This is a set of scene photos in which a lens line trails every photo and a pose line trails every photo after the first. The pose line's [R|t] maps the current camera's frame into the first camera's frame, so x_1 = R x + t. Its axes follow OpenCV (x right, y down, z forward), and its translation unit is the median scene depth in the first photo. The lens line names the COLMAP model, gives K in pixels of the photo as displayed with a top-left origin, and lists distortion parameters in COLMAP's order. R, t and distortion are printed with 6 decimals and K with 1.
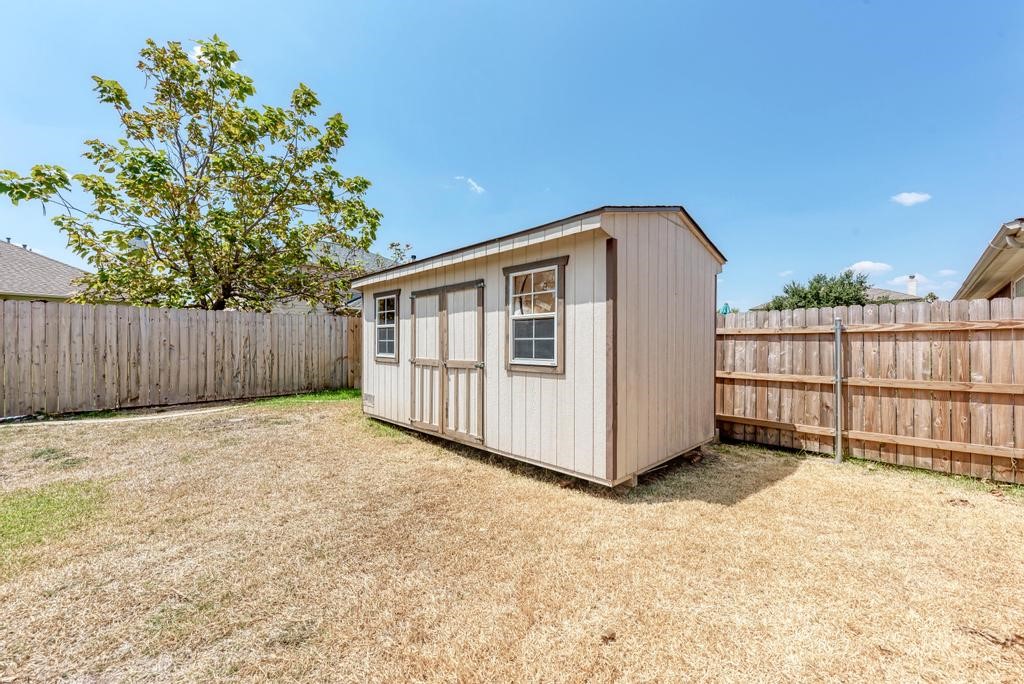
lens RADIAL K [[403.7, 0, 514.3], [0, 403.7, 347.2], [0, 0, 1]] dist [-0.011000, -0.000600]
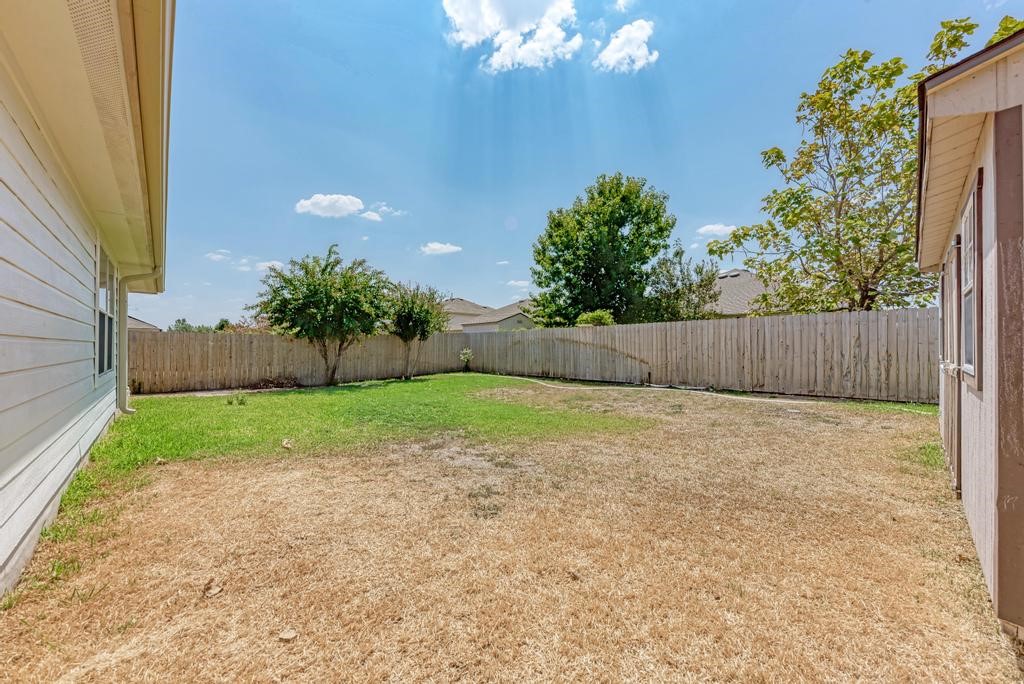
lens RADIAL K [[382.4, 0, 512.8], [0, 382.4, 342.4], [0, 0, 1]] dist [0.000295, -0.000278]
pose [[-0.039007, -0.013739, -0.999144, 0.330324], [-0.003041, 0.999902, -0.013630, 0.003726], [0.999234, 0.002507, -0.039045, 0.195495]]
